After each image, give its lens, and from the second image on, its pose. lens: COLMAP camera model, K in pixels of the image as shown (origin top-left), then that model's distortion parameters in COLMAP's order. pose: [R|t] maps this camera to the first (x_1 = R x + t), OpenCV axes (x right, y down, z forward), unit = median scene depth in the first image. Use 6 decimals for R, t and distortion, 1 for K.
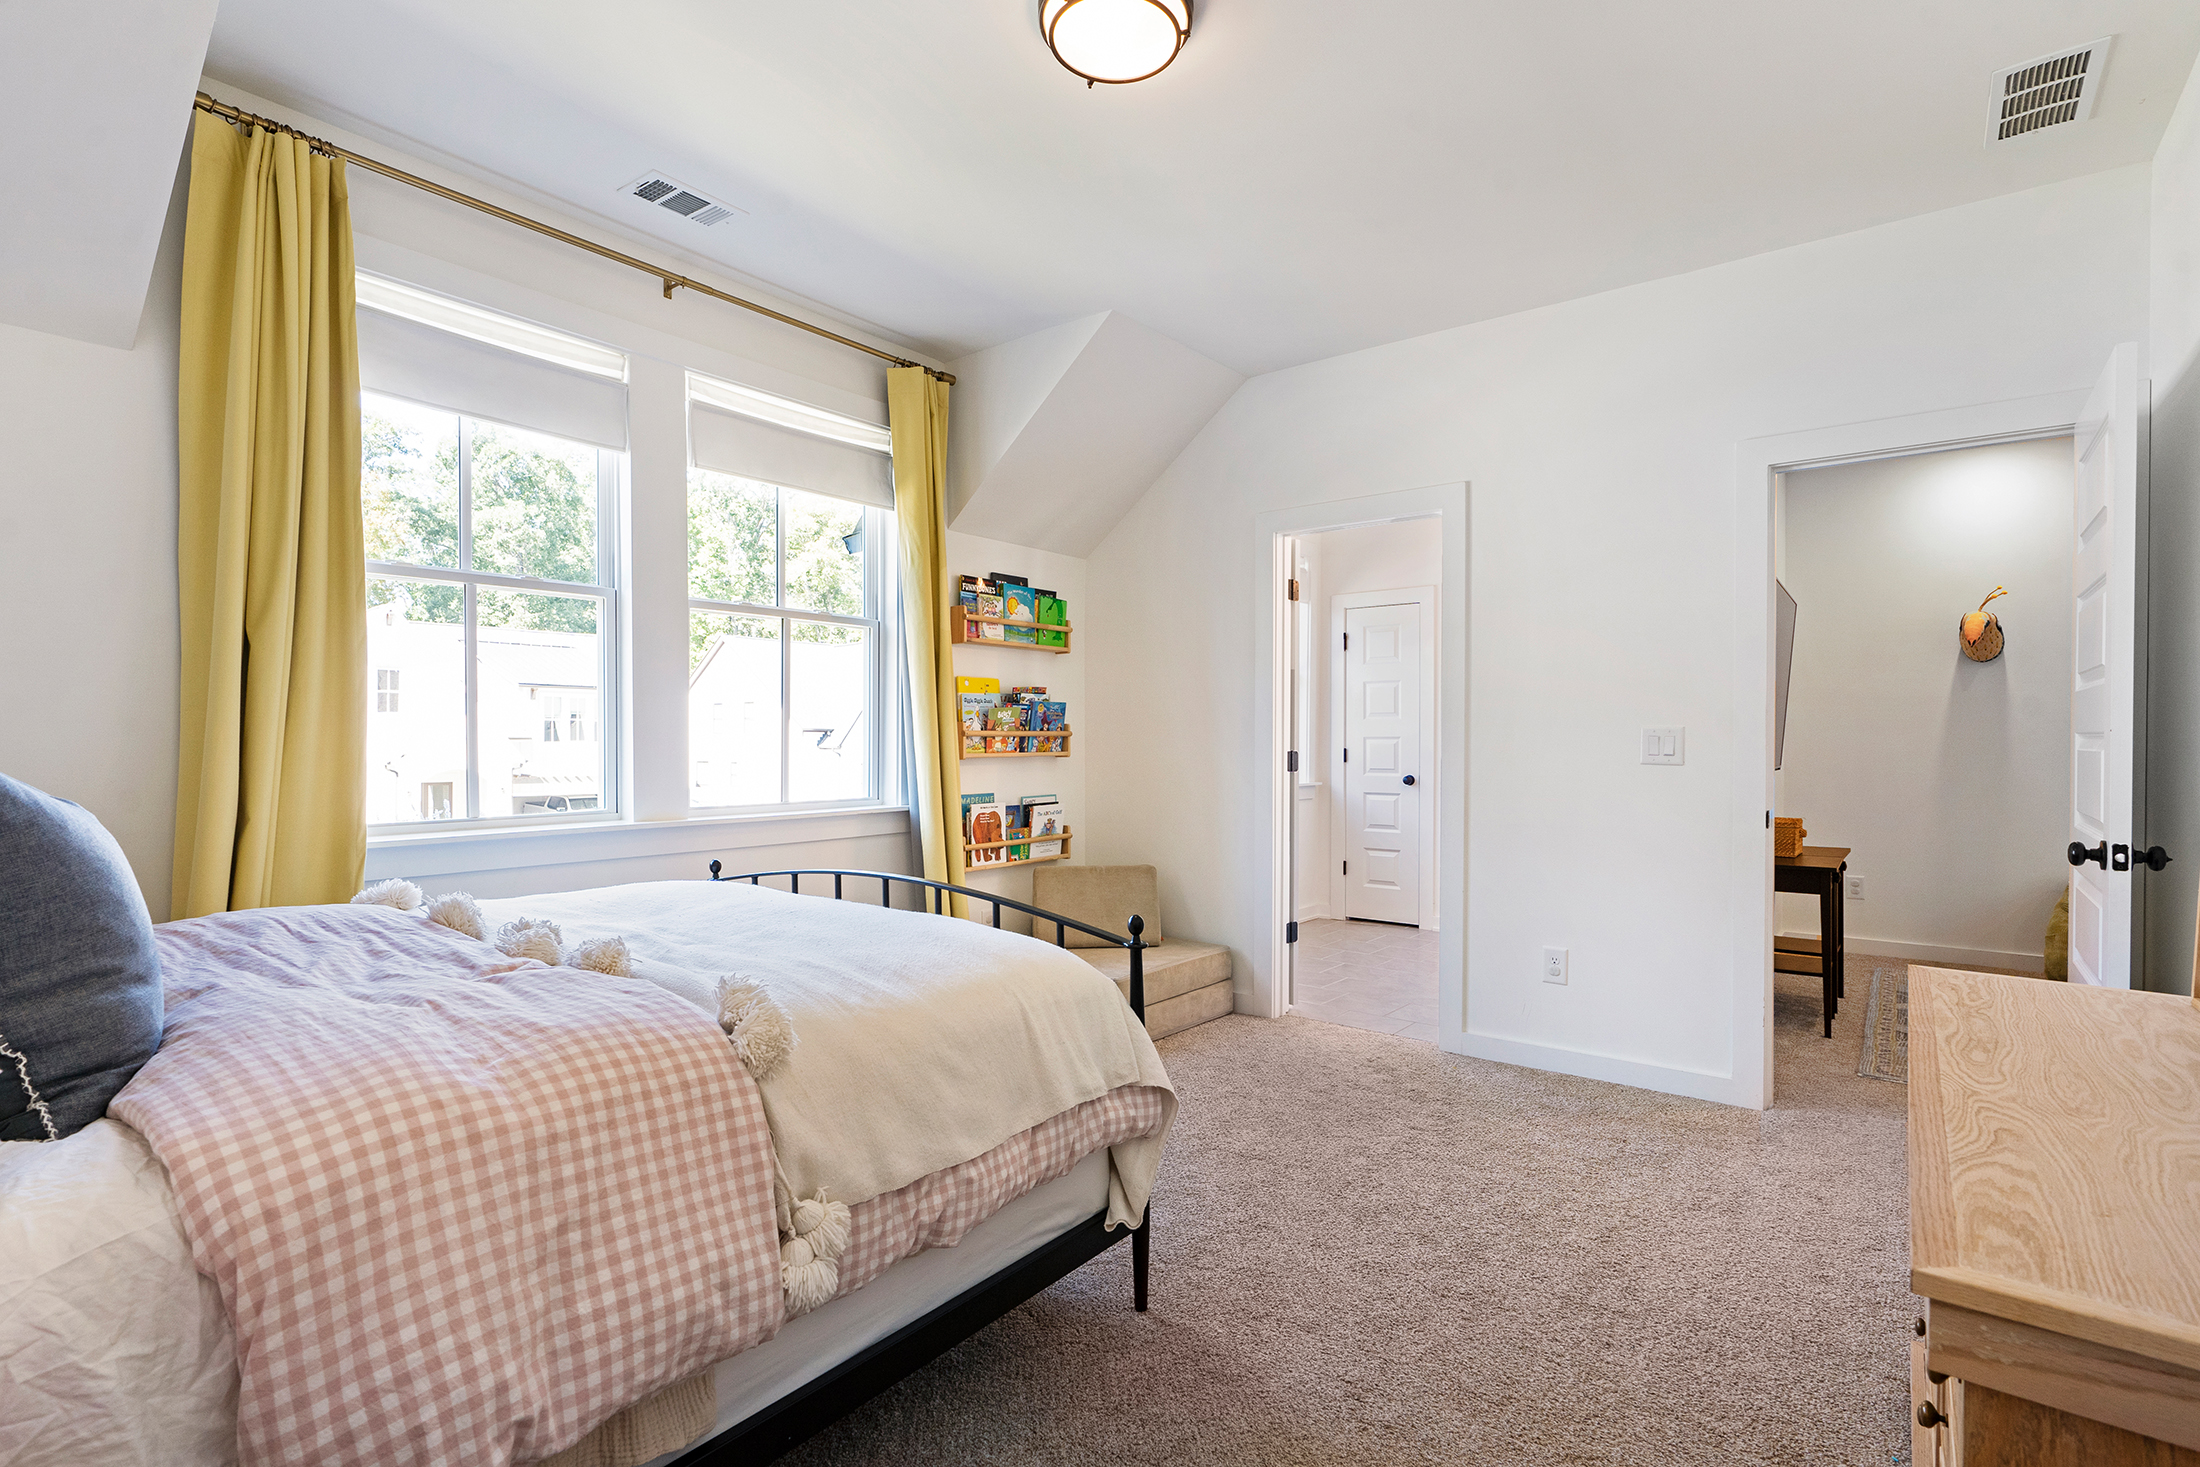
lens RADIAL K [[1008.3, 0, 1113.6], [0, 1008.3, 744.4], [0, 0, 1]] dist [-0.000202, -0.000093]
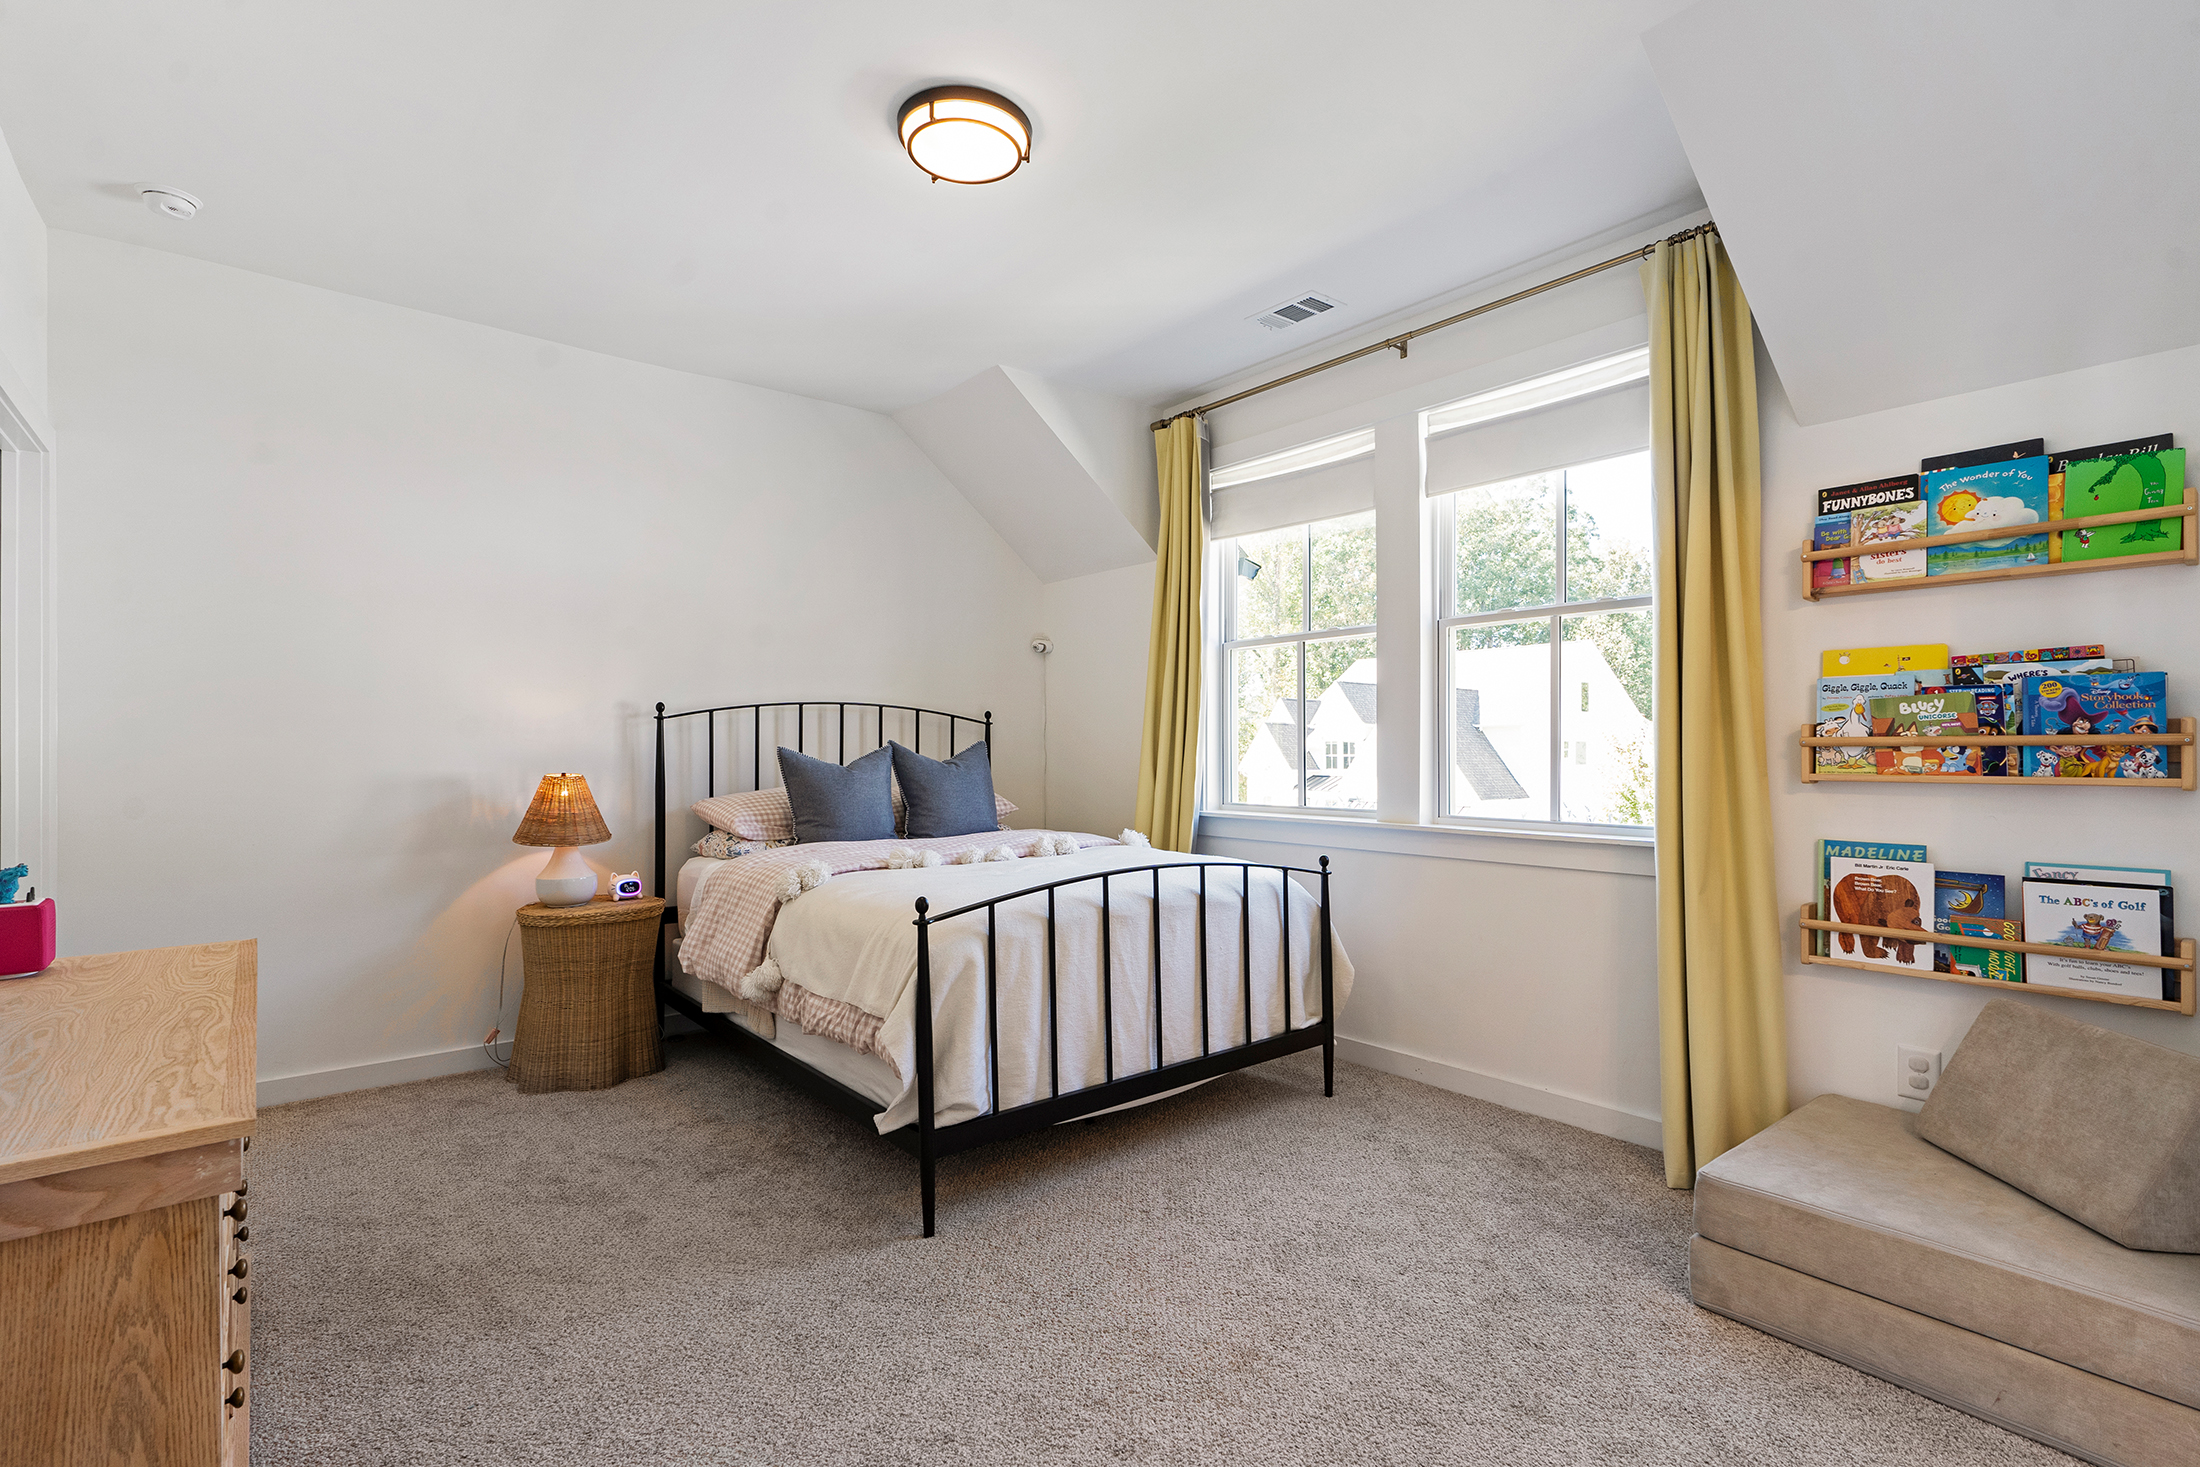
lens RADIAL K [[1008.3, 0, 1113.6], [0, 1008.3, 744.4], [0, 0, 1]] dist [-0.000202, -0.000093]
pose [[-0.192515, -0.003749, -0.981287, 0.530567], [-0.003839, 0.999988, -0.003067, -0.005304], [0.981287, 0.003176, -0.192527, 0.664418]]
